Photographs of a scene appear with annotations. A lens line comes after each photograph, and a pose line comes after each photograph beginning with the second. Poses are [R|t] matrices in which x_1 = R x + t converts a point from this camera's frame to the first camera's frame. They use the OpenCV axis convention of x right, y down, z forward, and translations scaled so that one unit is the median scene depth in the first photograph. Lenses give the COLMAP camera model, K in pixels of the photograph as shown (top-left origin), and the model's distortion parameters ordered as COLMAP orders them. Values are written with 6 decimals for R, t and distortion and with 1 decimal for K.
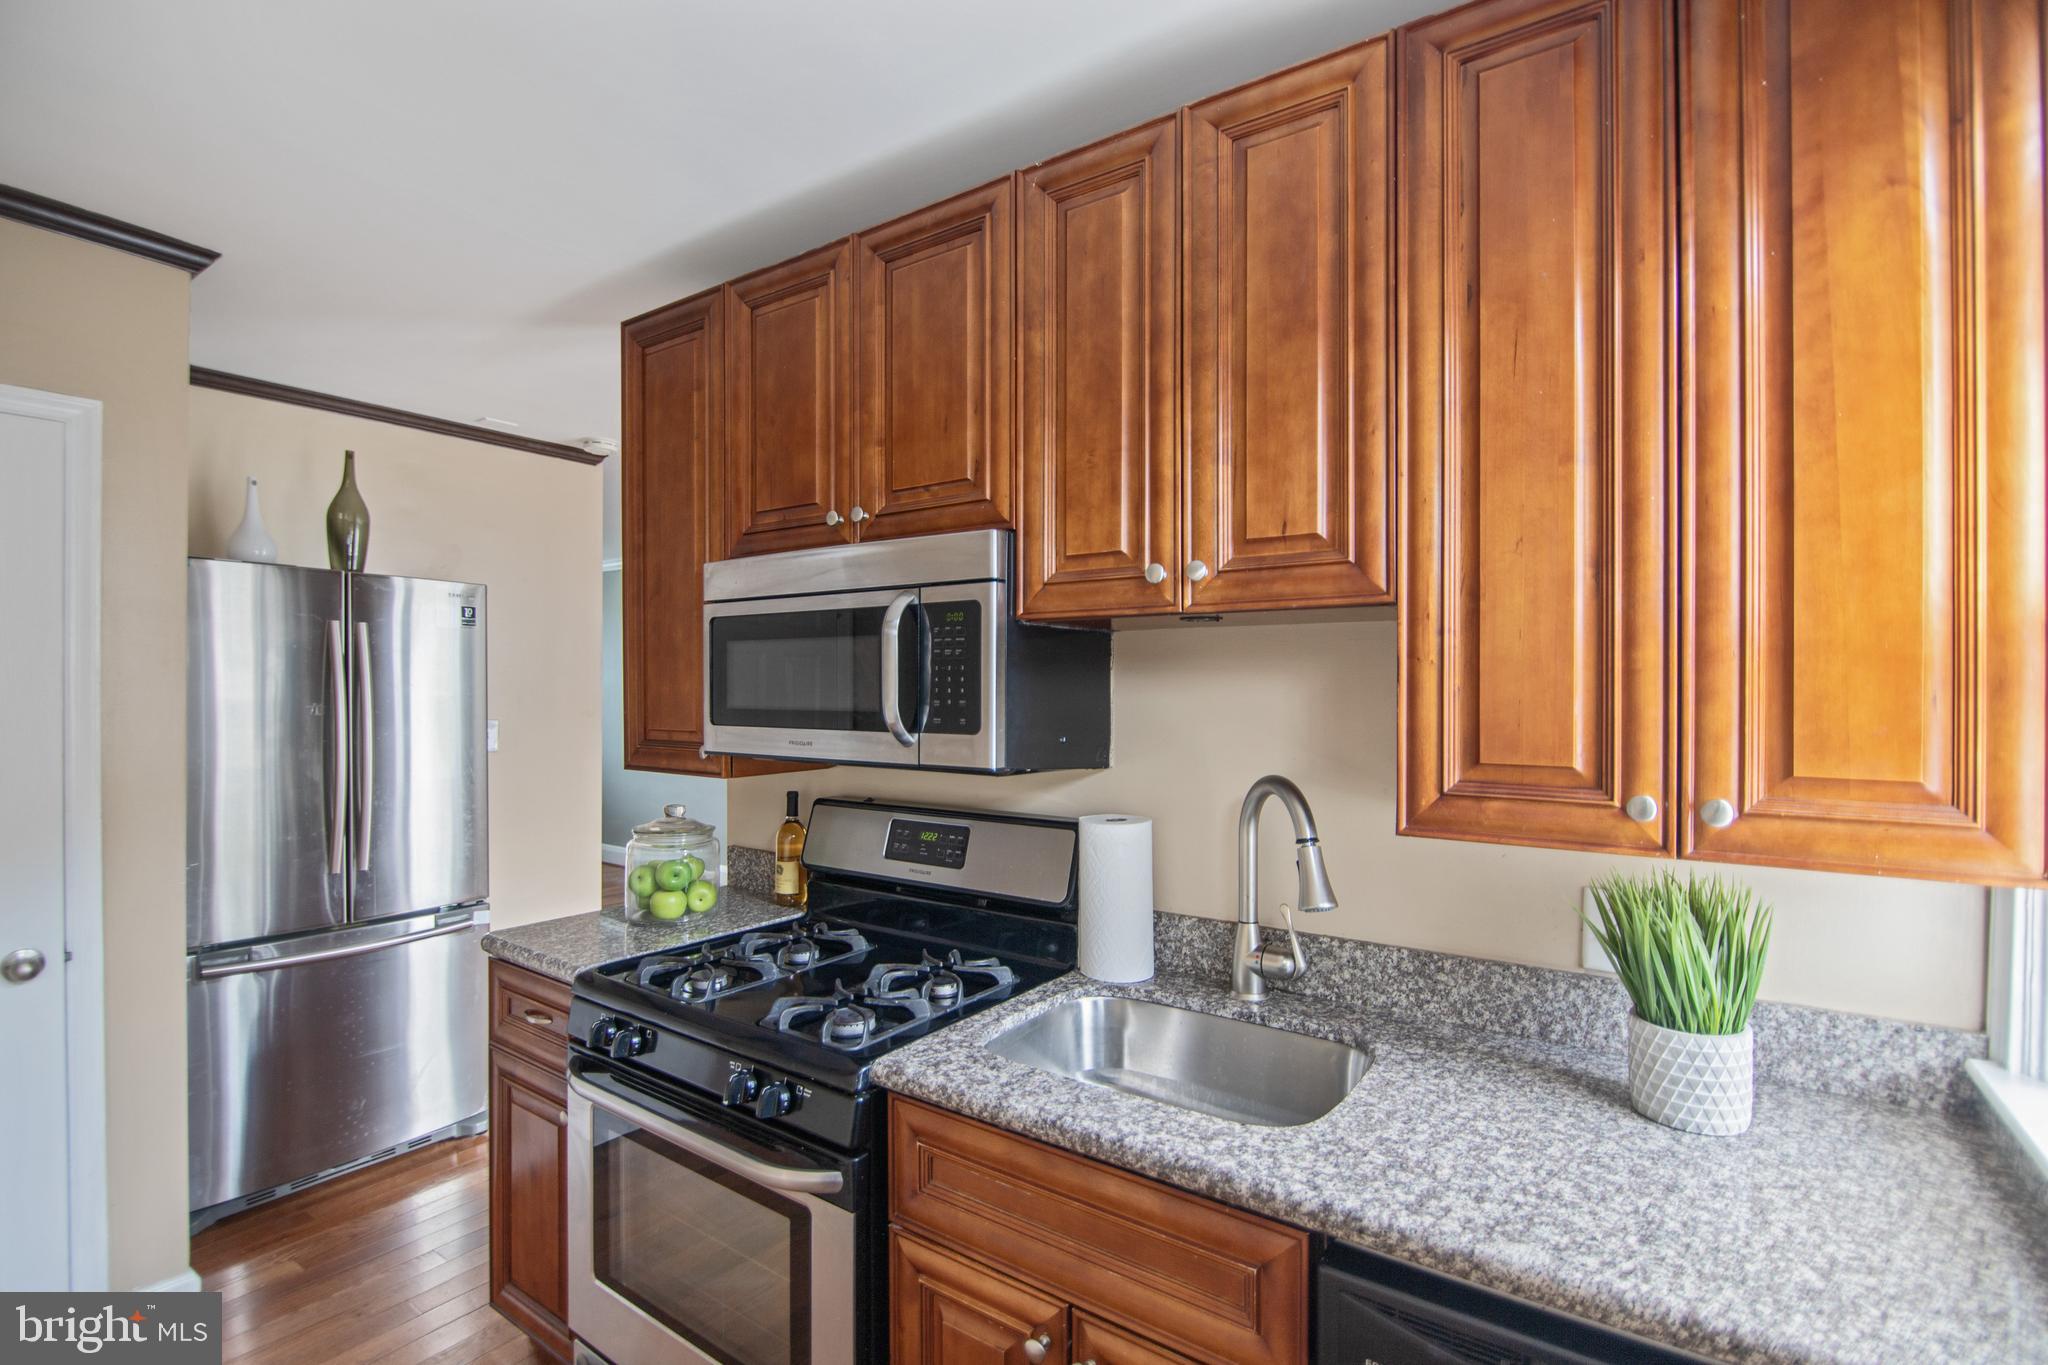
lens RADIAL K [[939.7, 0, 1028.0], [0, 939.7, 679.2], [0, 0, 1]] dist [-0.001242, -0.000146]
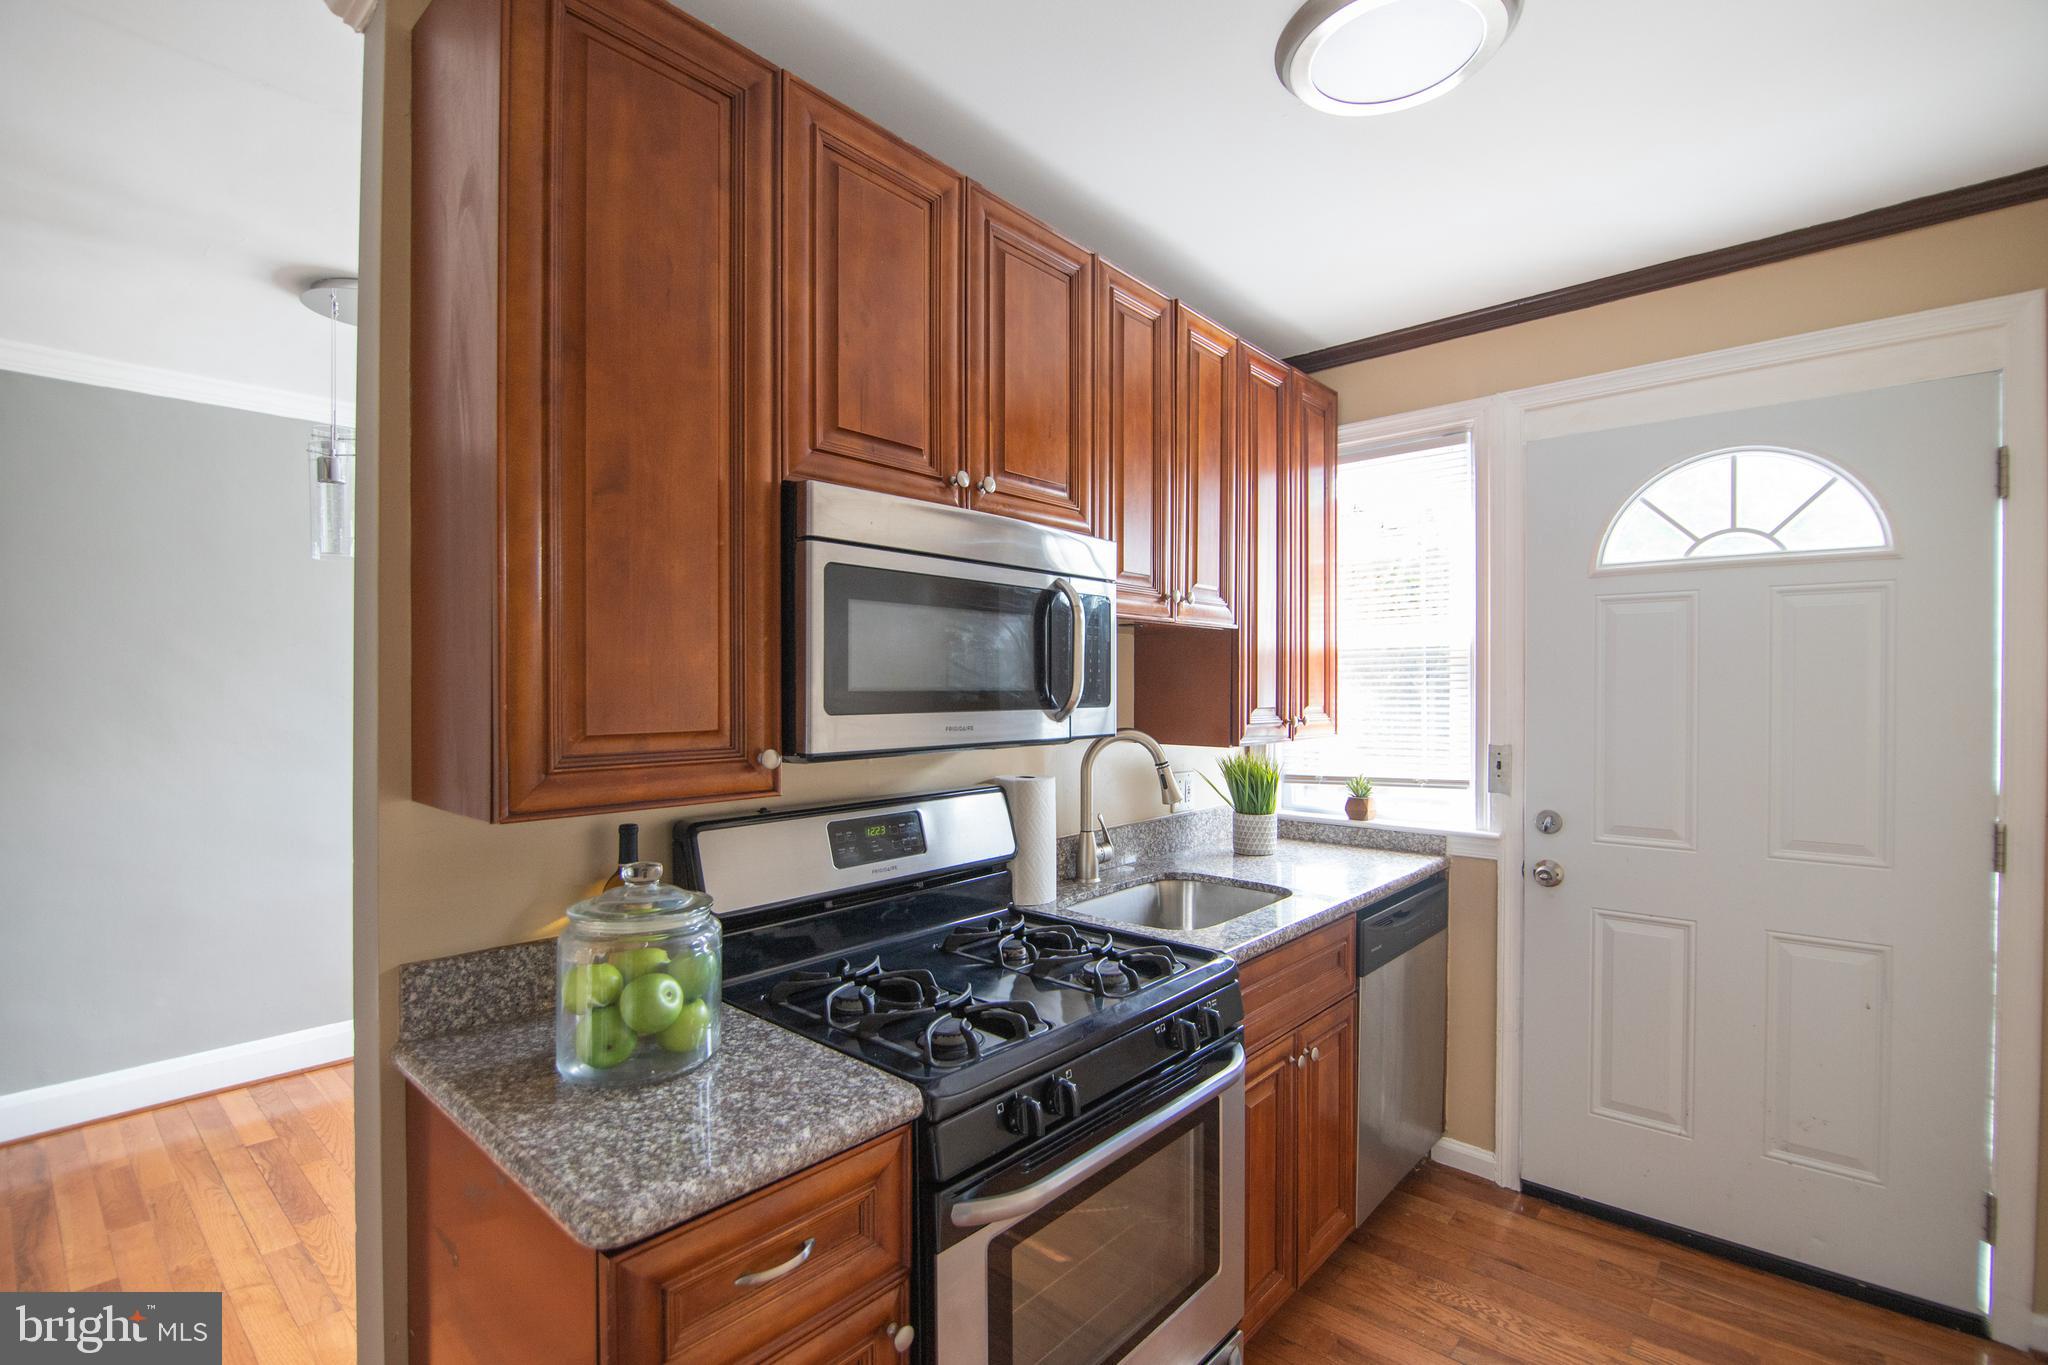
lens RADIAL K [[939.7, 0, 1028.0], [0, 939.7, 679.2], [0, 0, 1]] dist [-0.001242, -0.000146]
pose [[0.095743, 0.022191, 0.995159, -1.033939], [-0.002872, 0.999753, -0.022017, 0.038236], [-0.995402, -0.000750, 0.095783, 0.777453]]
